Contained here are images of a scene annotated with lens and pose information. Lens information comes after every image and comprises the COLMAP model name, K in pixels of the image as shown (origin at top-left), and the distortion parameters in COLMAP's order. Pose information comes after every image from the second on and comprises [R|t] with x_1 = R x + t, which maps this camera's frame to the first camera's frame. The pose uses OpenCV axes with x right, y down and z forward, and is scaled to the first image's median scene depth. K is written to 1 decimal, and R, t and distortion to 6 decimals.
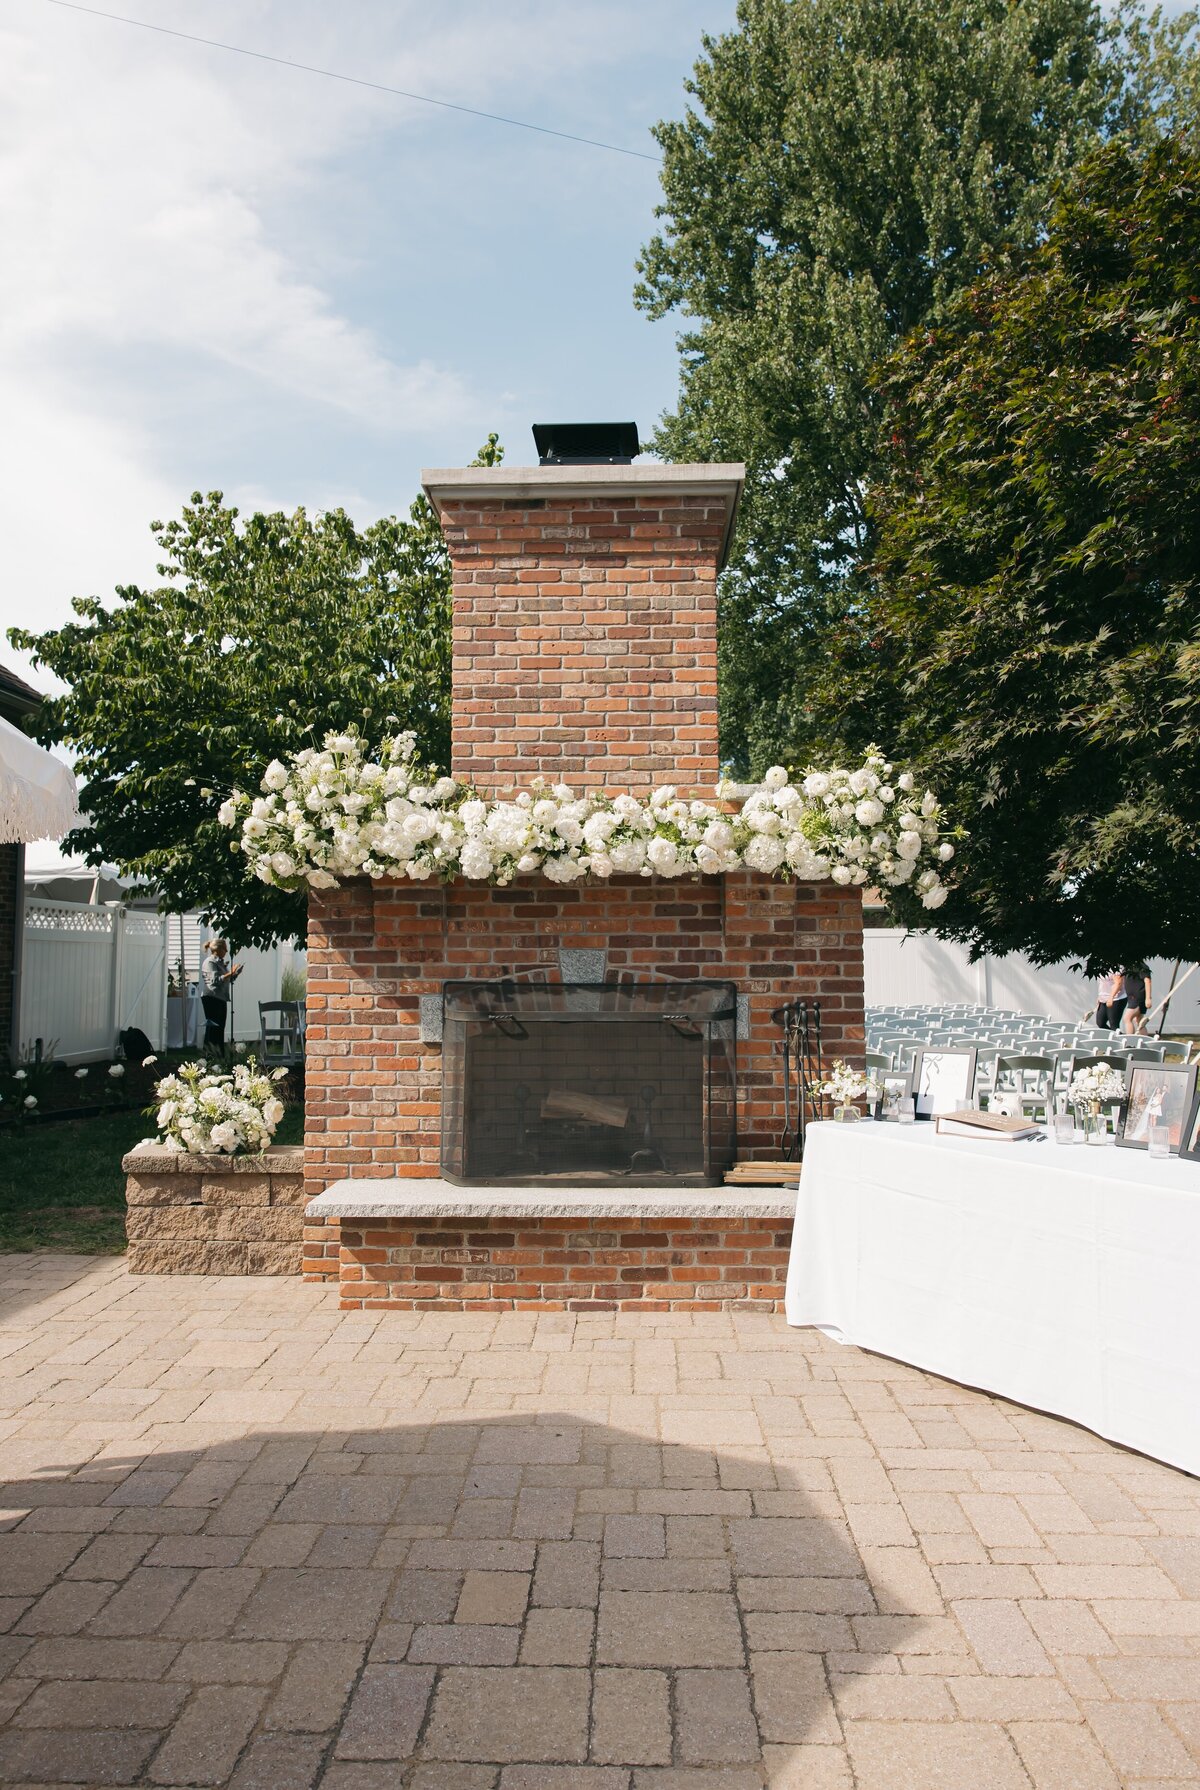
lens RADIAL K [[1208.8, 0, 602.8], [0, 1208.8, 894.3], [0, 0, 1]] dist [-0.004105, 0.010475]
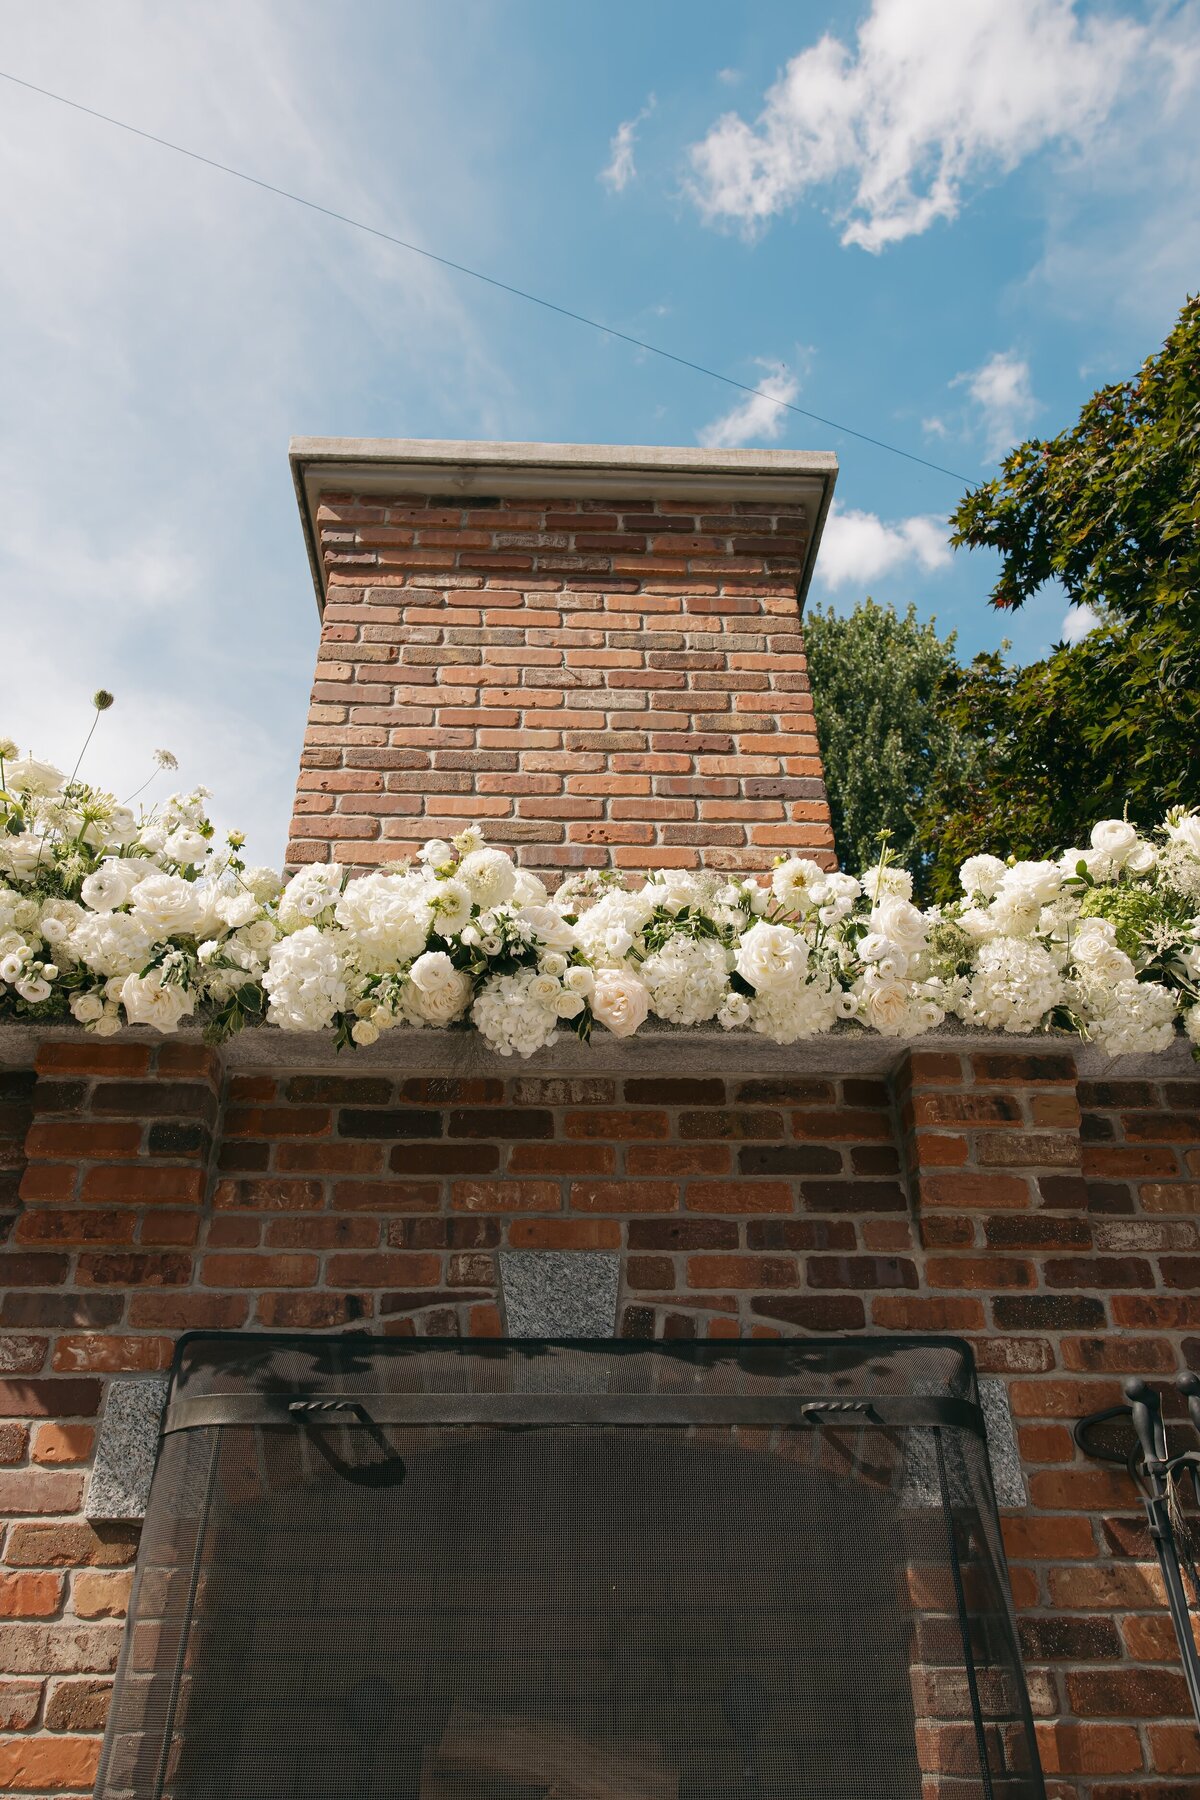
lens RADIAL K [[1215.6, 0, 591.8], [0, 1215.6, 894.6], [0, 0, 1]] dist [-0.004105, 0.010475]
pose [[0.997326, 0.035498, 0.063877, -0.035548], [0.001339, 0.865077, -0.501638, 0.141335], [-0.073066, 0.500382, 0.862716, 0.604852]]
